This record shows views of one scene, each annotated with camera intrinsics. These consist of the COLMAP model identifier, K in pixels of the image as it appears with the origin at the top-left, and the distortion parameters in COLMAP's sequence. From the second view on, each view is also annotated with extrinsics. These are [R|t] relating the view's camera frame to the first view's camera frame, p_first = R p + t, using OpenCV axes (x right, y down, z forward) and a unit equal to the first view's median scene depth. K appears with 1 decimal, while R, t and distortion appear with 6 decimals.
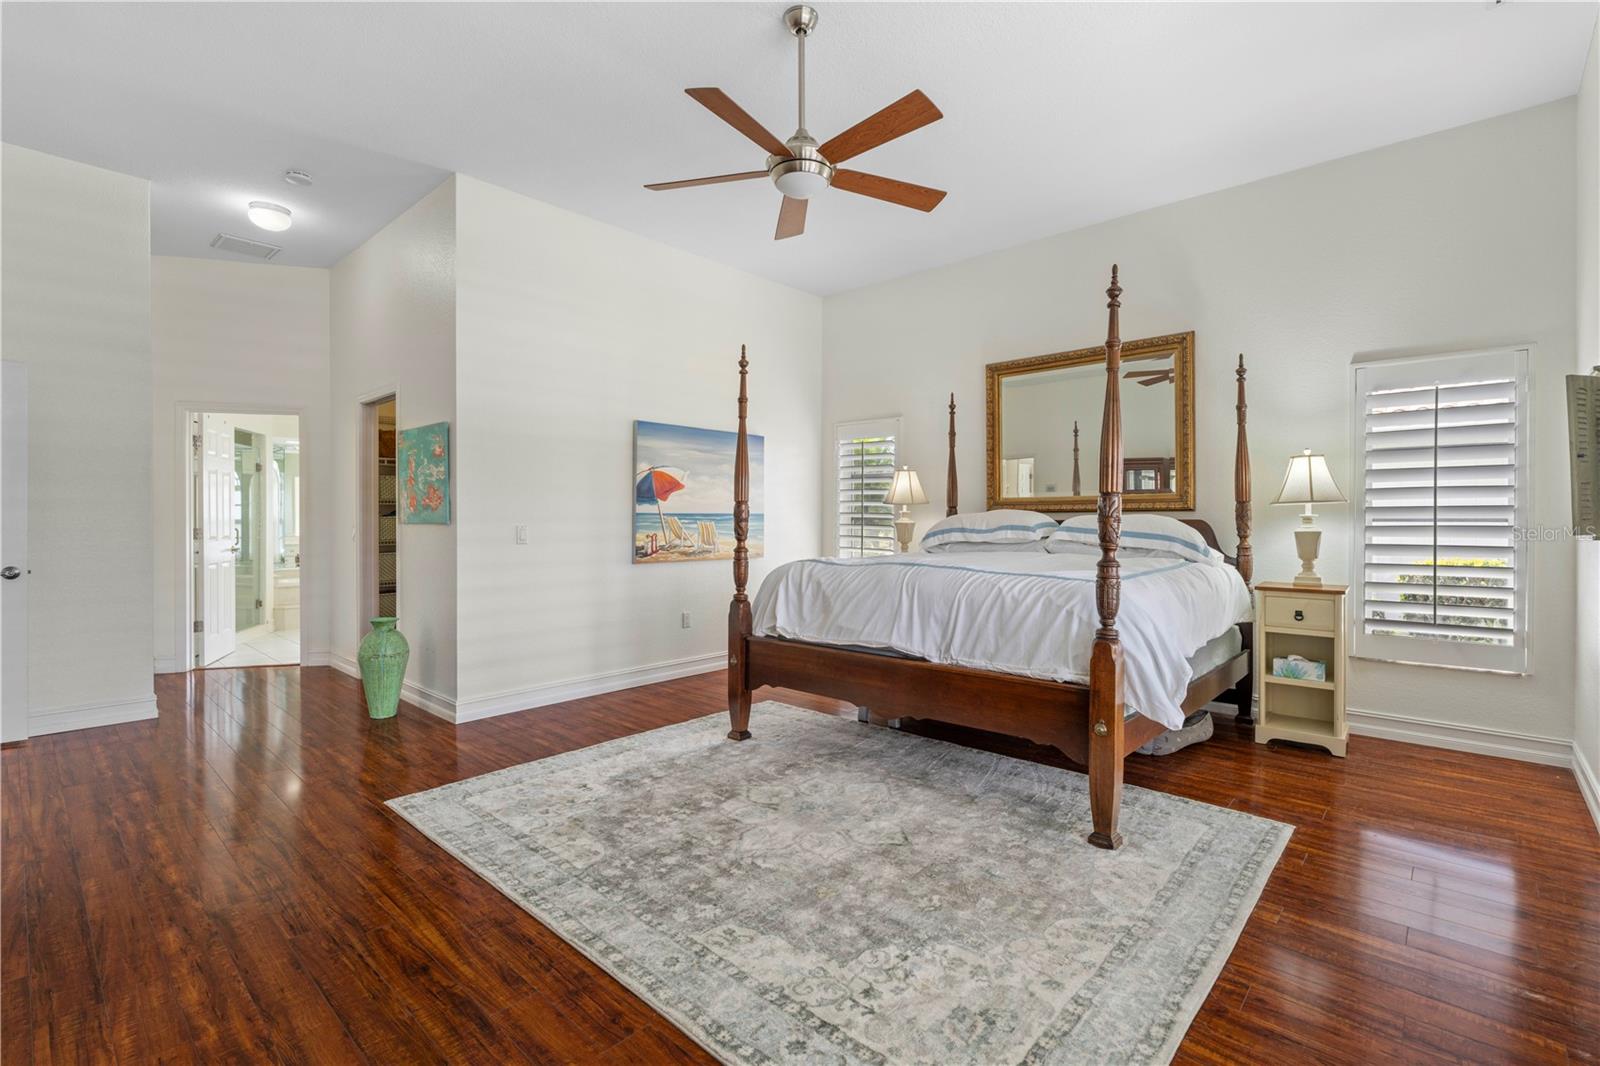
lens RADIAL K [[719.5, 0, 801.0], [0, 719.5, 522.5], [0, 0, 1]] dist [-0.008989, 0.002860]
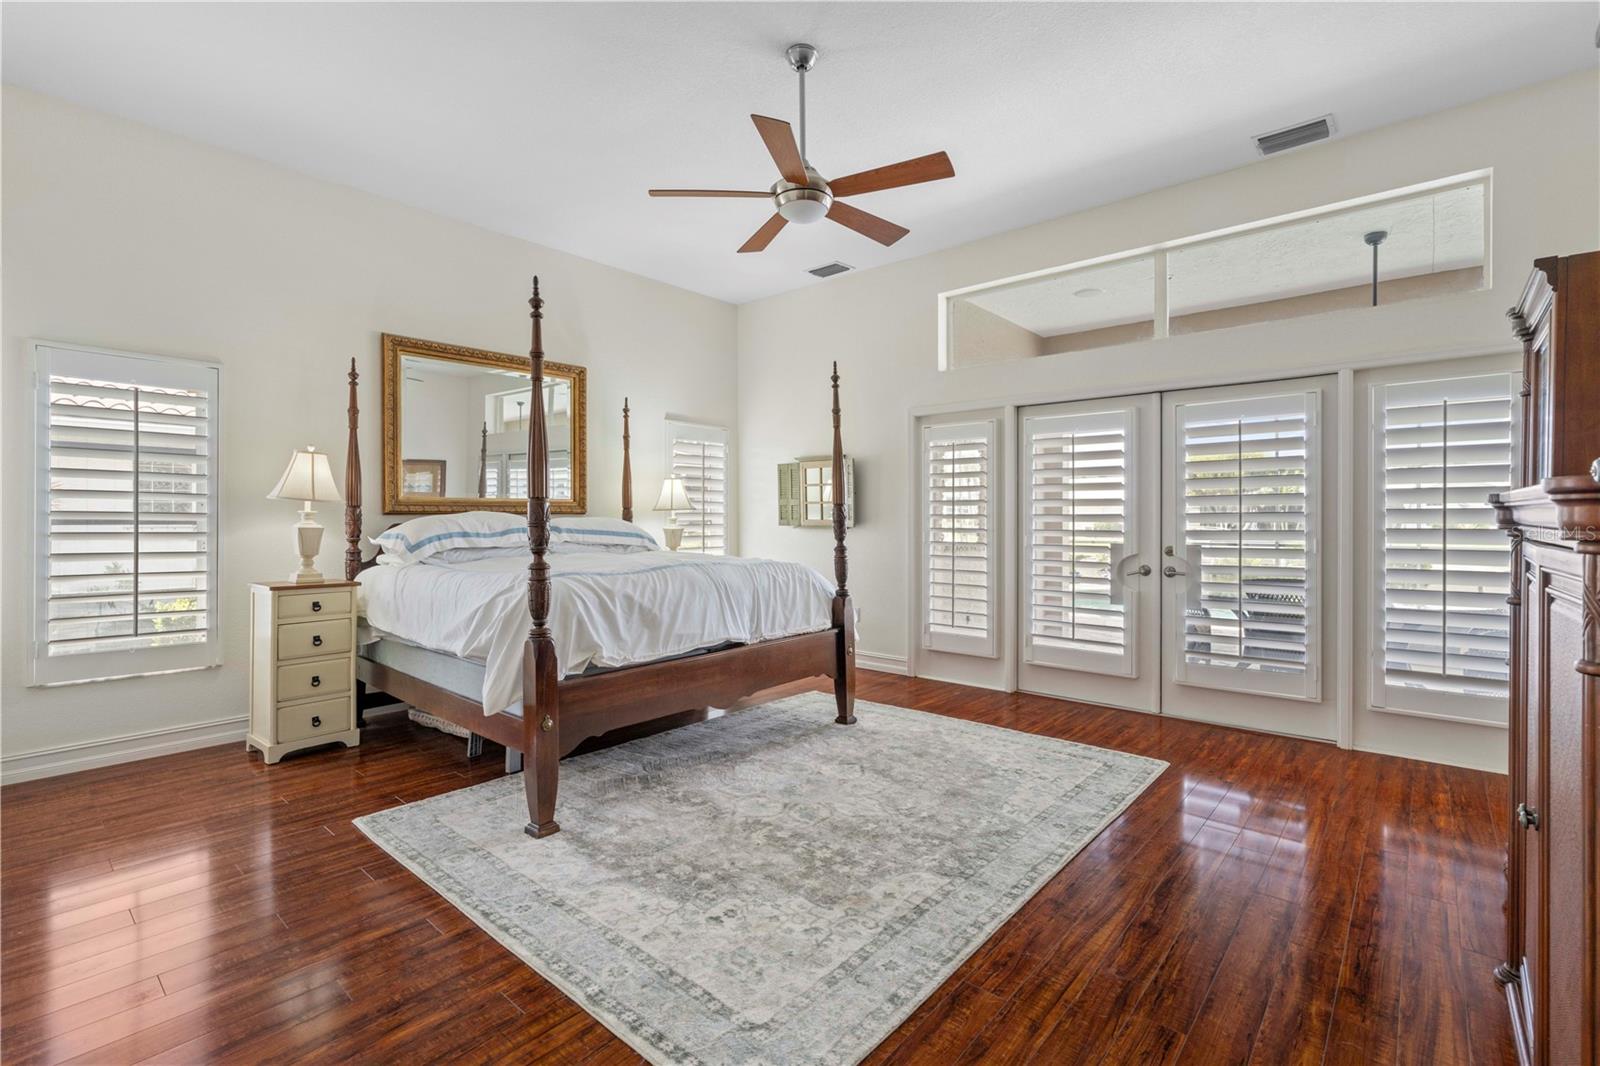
lens RADIAL K [[719.5, 0, 800.8], [0, 719.5, 526.3], [0, 0, 1]] dist [-0.008989, 0.002860]
pose [[-0.018468, -0.011140, 0.999767, -0.915382], [0.007567, 0.999908, 0.011282, -0.009239], [-0.999801, 0.007774, -0.018382, 0.872543]]
